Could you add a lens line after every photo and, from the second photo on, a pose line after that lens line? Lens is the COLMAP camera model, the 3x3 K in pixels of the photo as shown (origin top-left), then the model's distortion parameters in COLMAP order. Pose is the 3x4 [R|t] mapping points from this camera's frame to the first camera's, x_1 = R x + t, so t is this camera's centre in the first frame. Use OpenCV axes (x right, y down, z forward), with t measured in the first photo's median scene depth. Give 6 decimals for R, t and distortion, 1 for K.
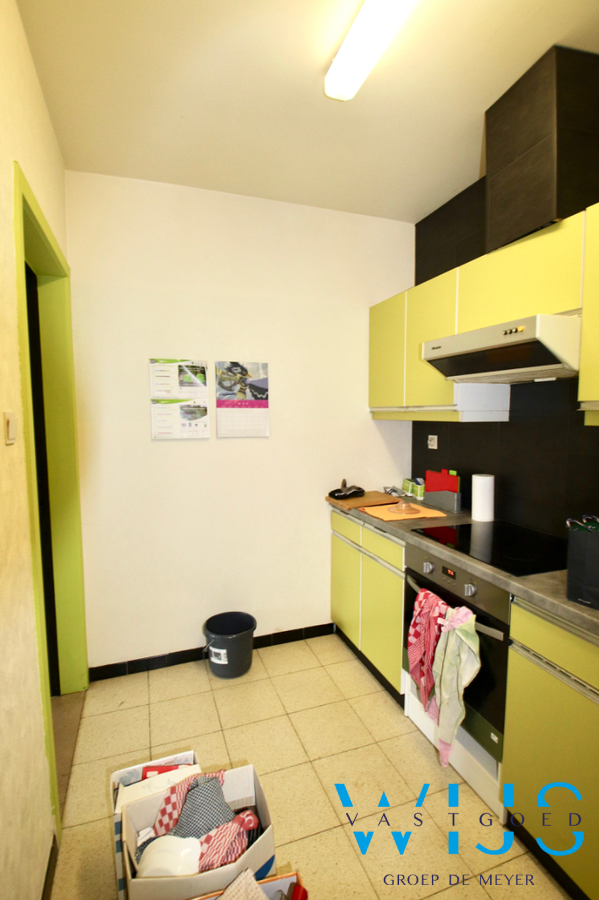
lens RADIAL K [[403.4, 0, 301.2], [0, 403.4, 449.0], [0, 0, 1]] dist [-0.058136, -0.001056]
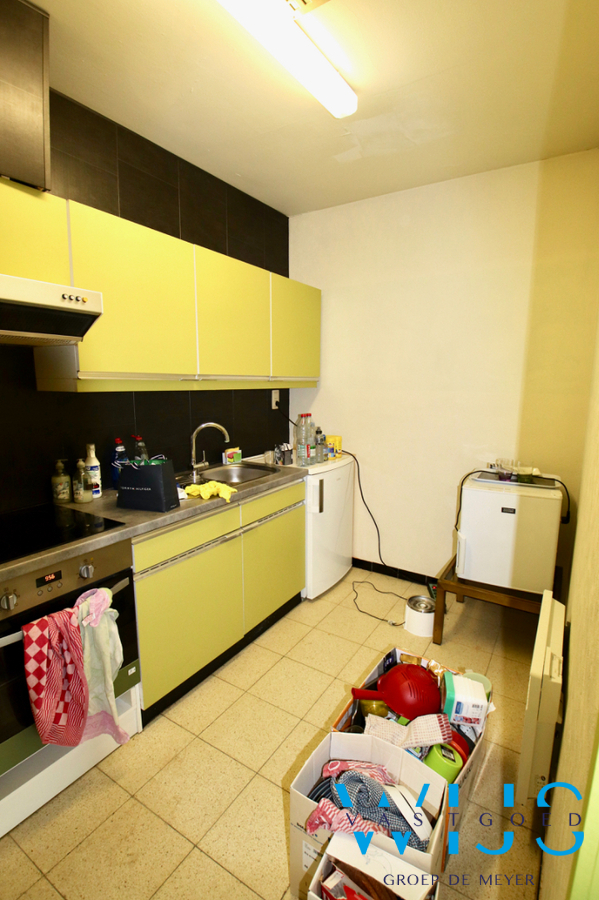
lens RADIAL K [[403.4, 0, 301.5], [0, 403.4, 449.1], [0, 0, 1]] dist [-0.058136, -0.001056]
pose [[-0.606272, -0.135187, 0.783683, -0.641410], [0.053030, 0.976380, 0.209452, -0.108376], [-0.793488, 0.168543, -0.584783, 1.211007]]
